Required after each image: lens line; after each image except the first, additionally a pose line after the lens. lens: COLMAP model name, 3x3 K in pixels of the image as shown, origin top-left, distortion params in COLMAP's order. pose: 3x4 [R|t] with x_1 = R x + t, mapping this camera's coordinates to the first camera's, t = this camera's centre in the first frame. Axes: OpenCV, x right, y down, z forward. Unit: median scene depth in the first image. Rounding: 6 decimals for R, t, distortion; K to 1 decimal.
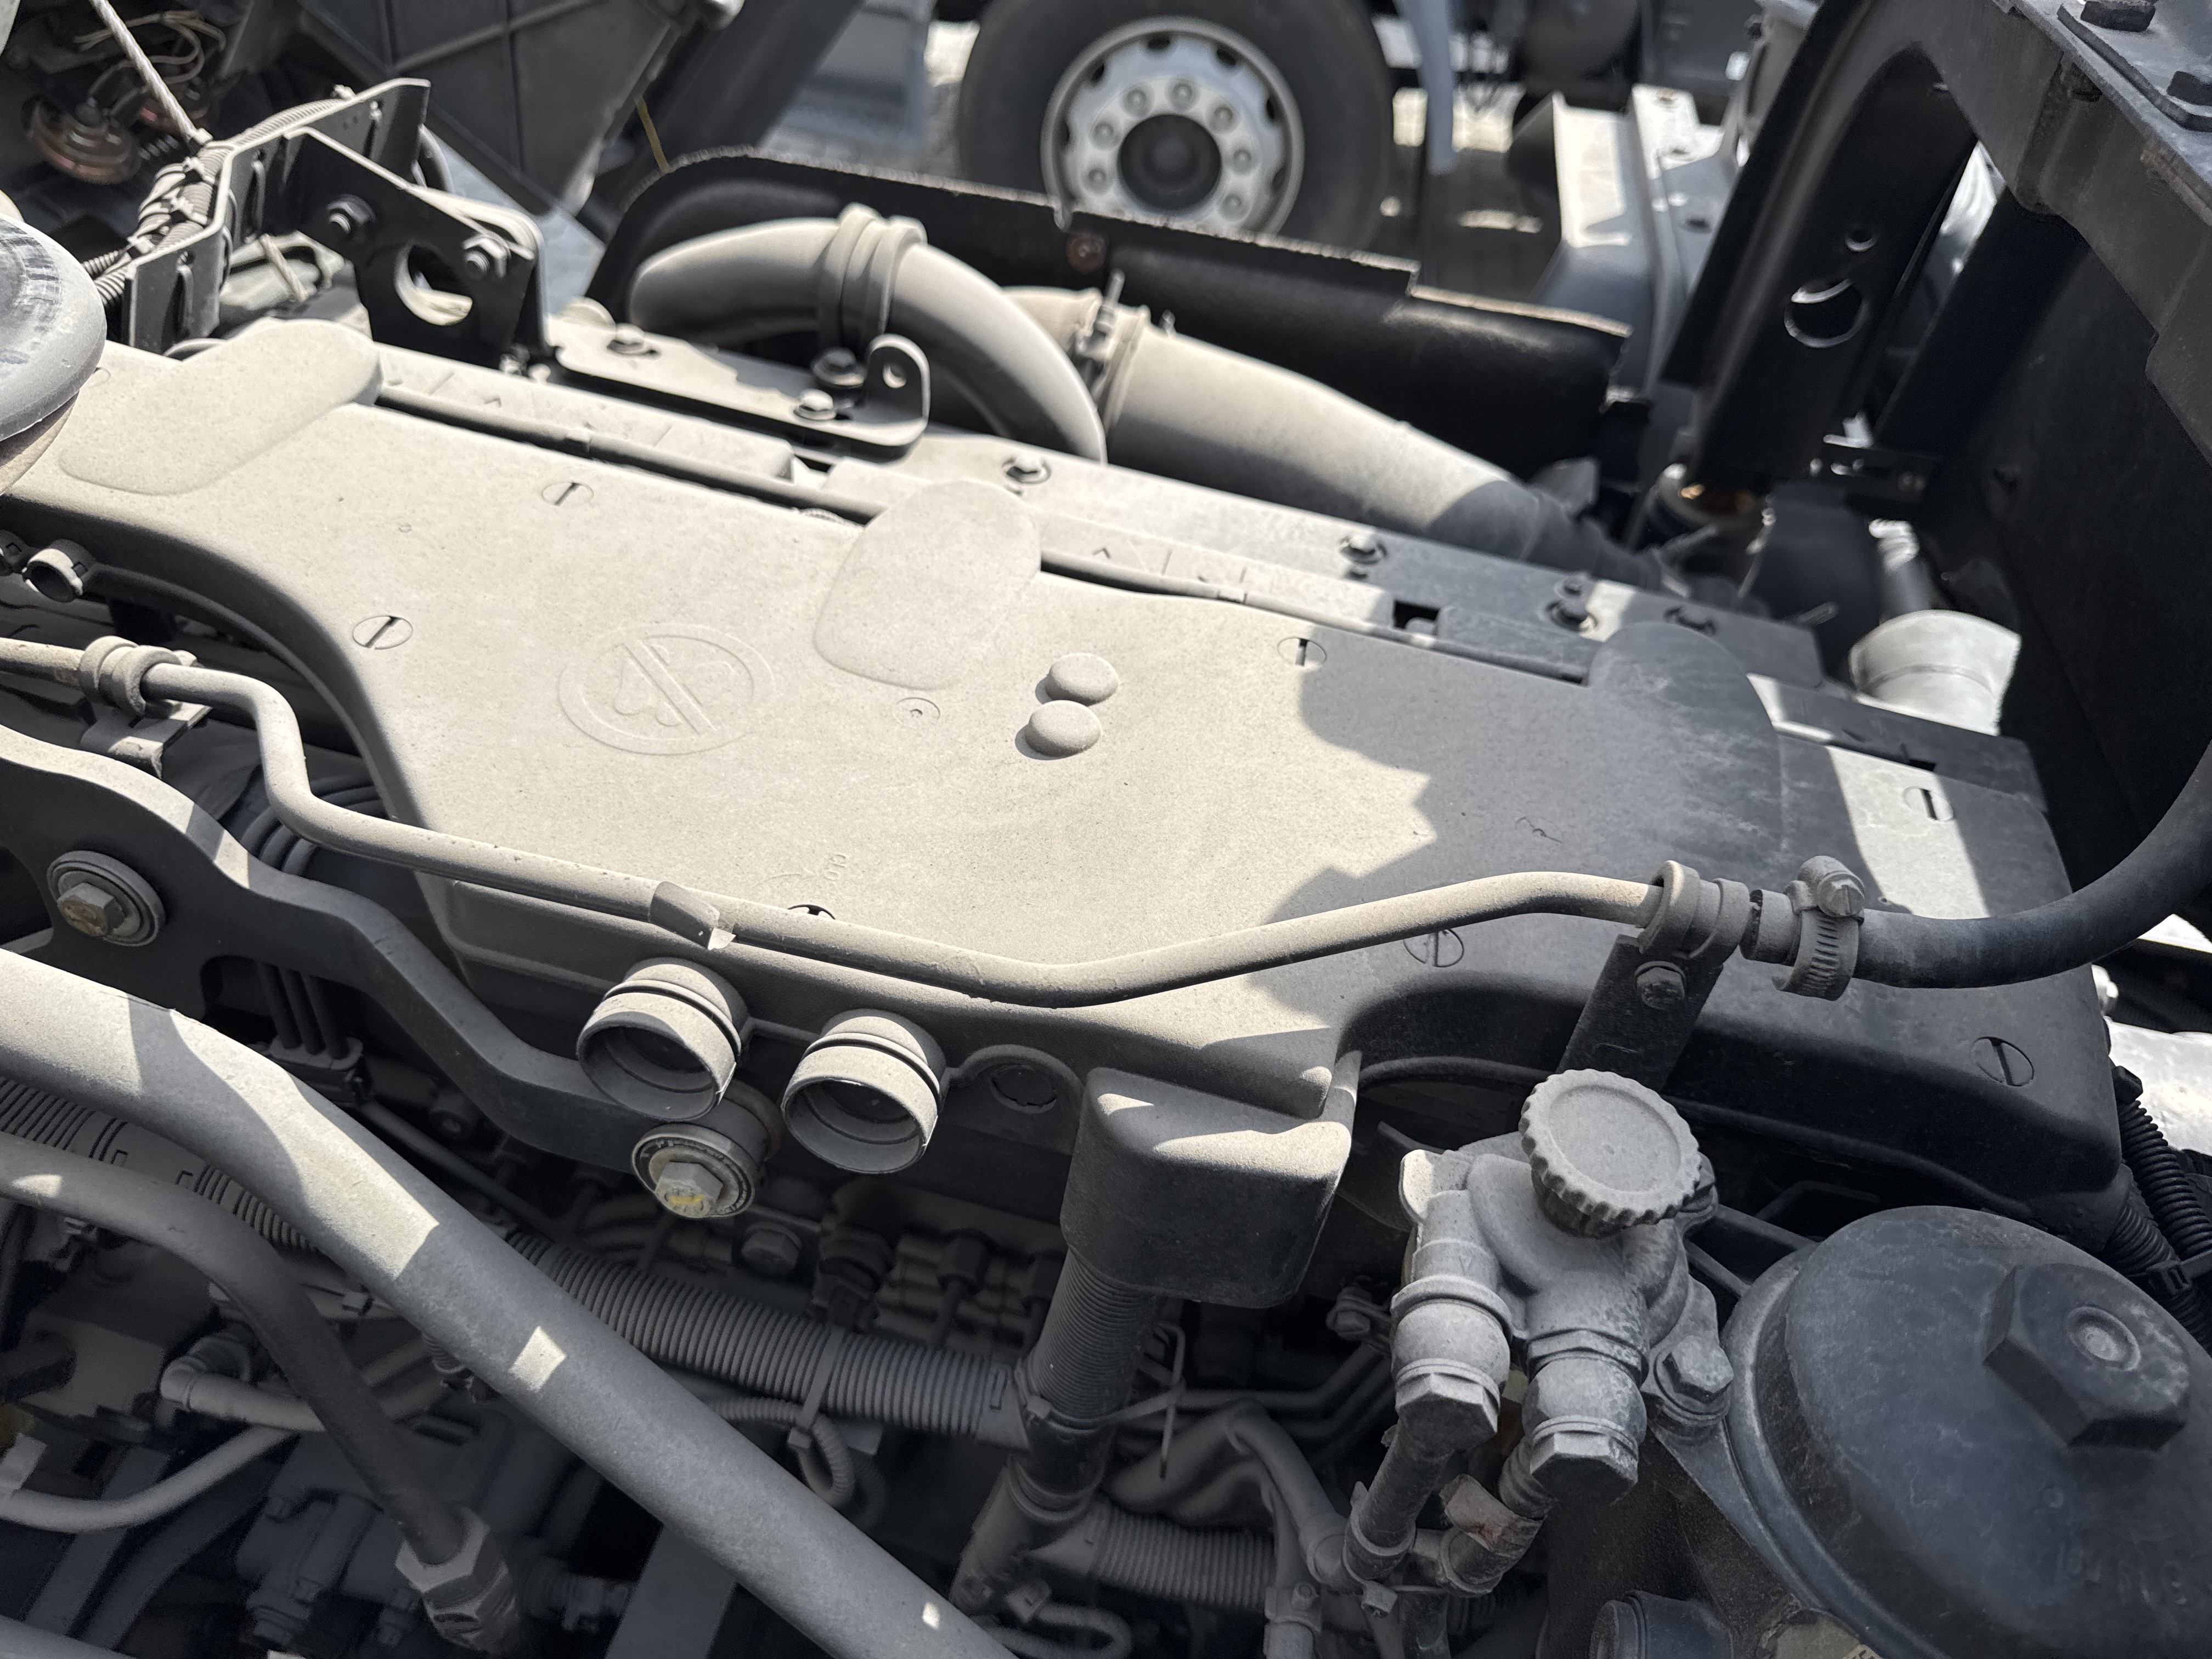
lens RADIAL K [[1640.1, 0, 1106.0], [0, 1640.1, 829.5], [0, 0, 1]] dist [-0.007539, -0.004526]
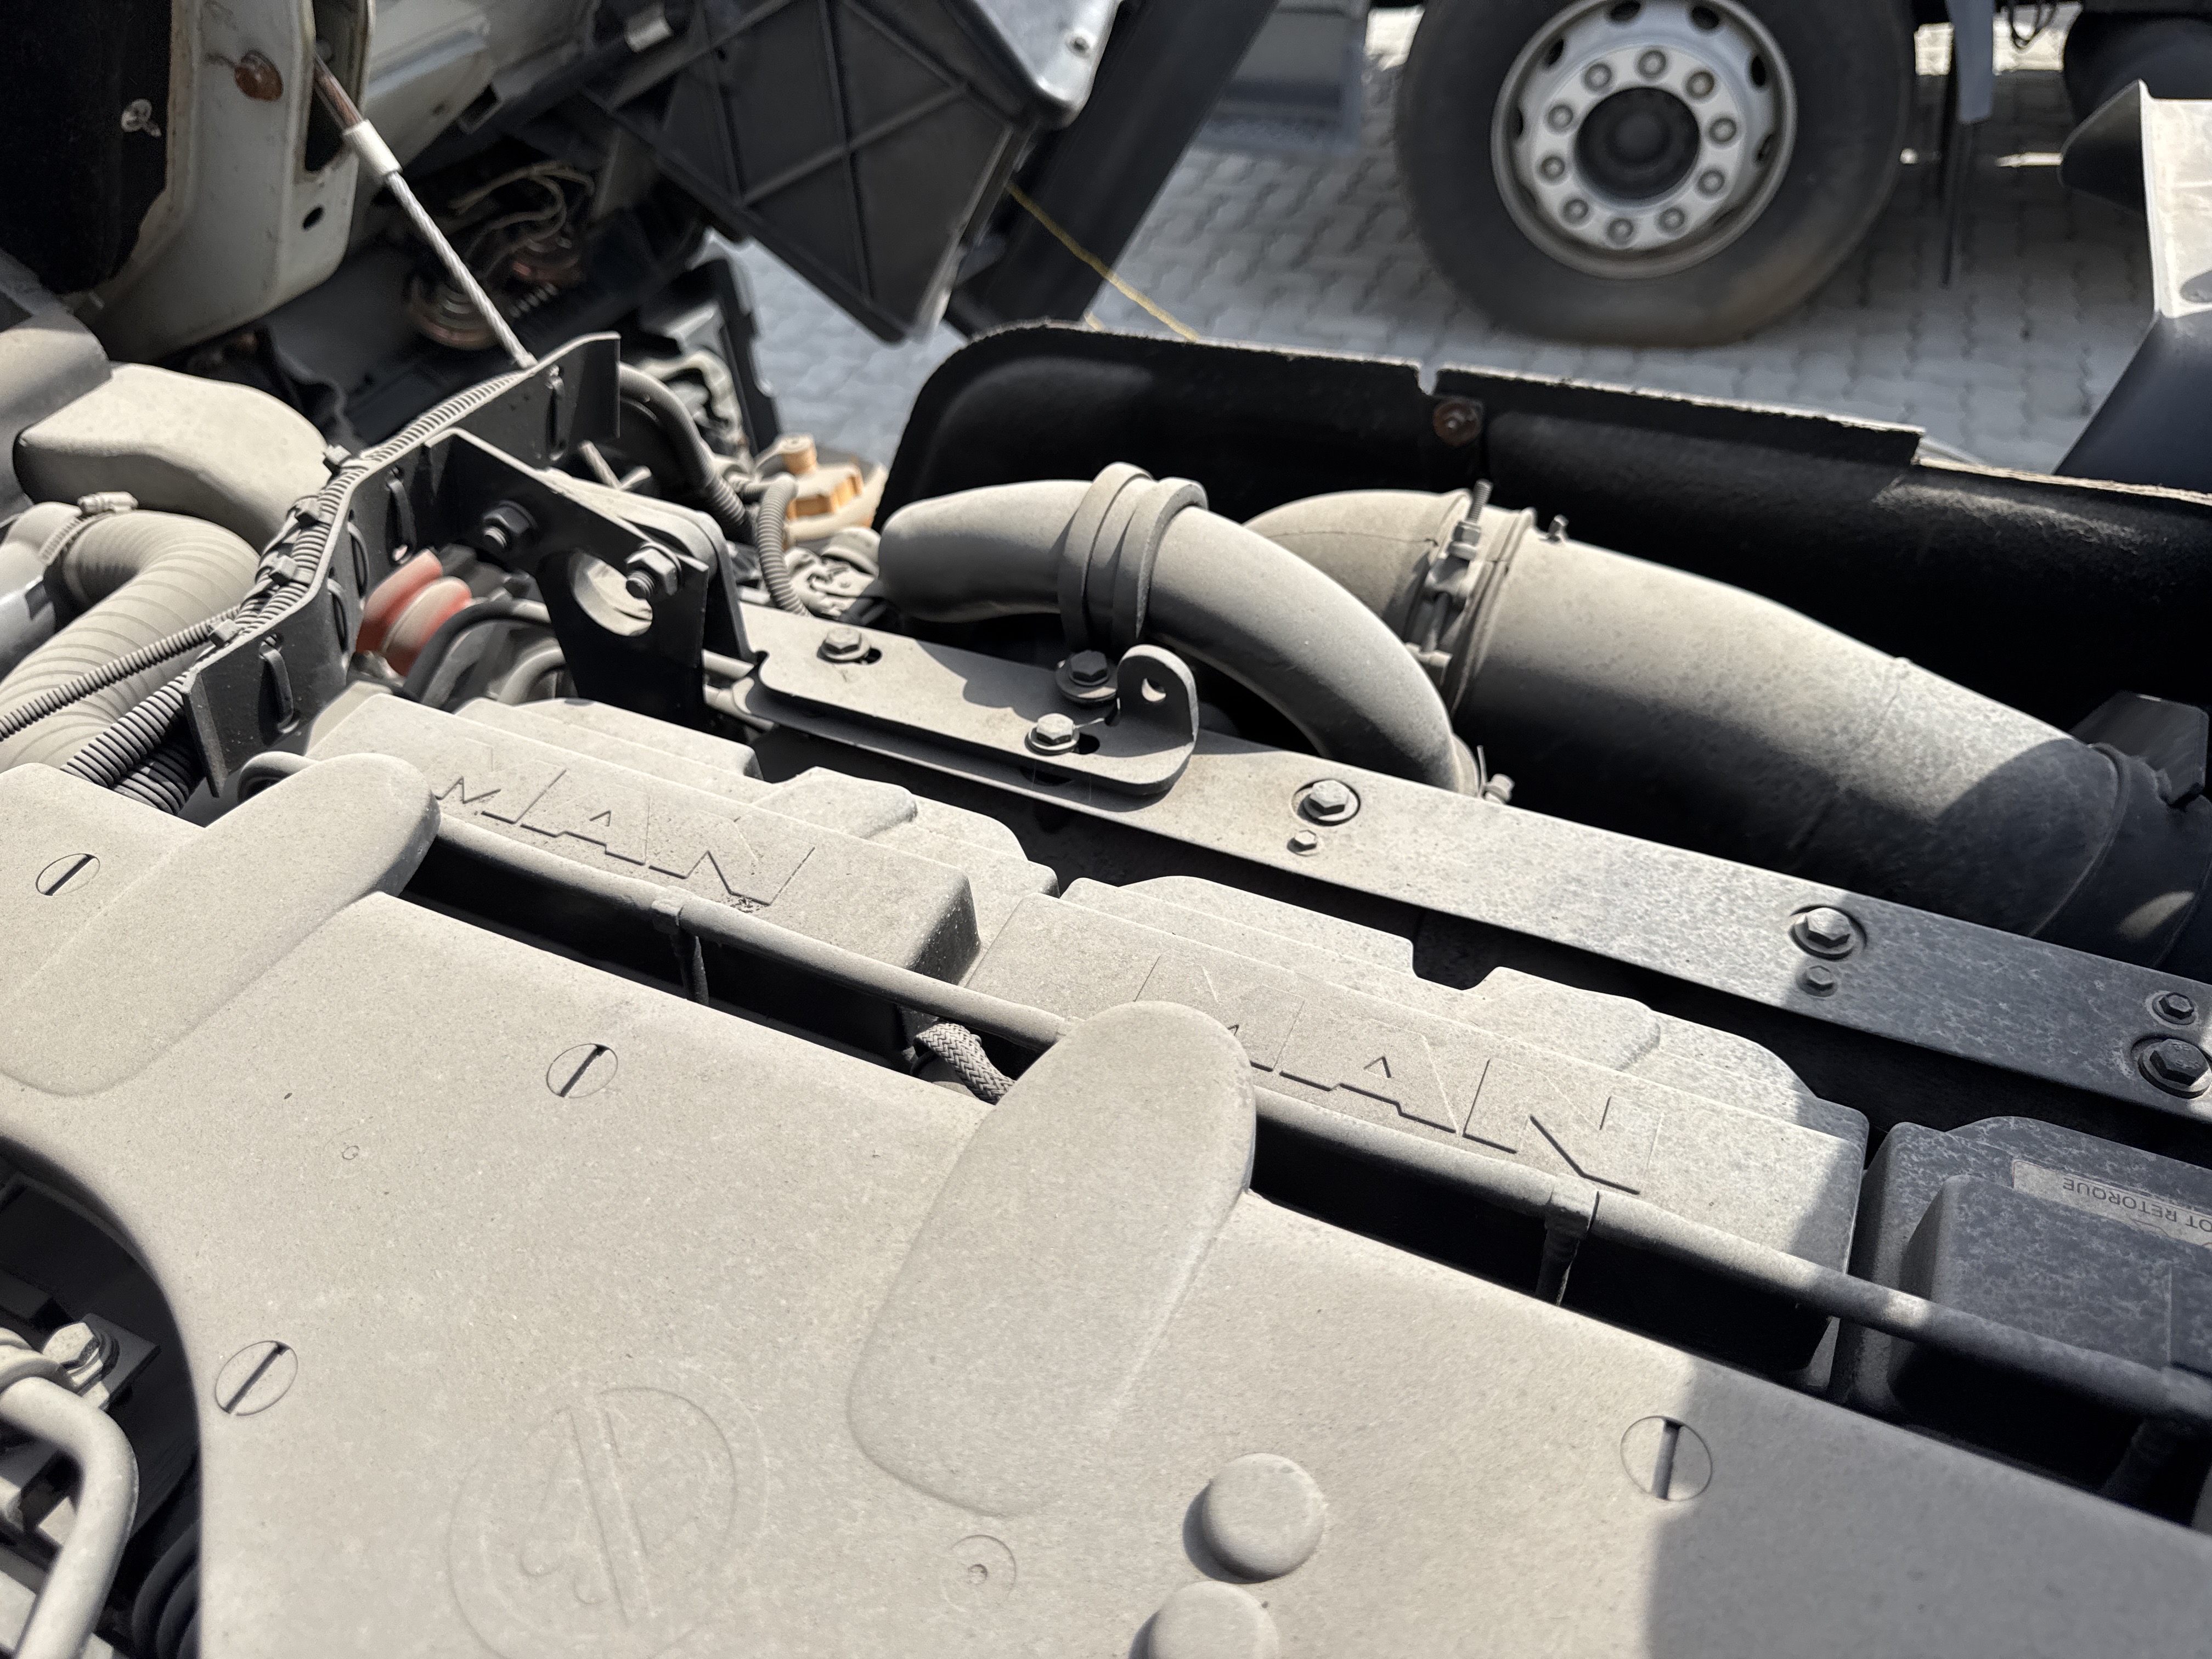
lens RADIAL K [[1616.9, 0, 1106.0], [0, 1616.9, 829.5], [0, 0, 1]] dist [0.024114, -0.058997]
pose [[0.959070, 0.009682, -0.283002, 0.047355], [-0.002568, 0.999672, 0.025498, -0.179330], [0.283156, -0.023728, 0.958780, 0.215619]]
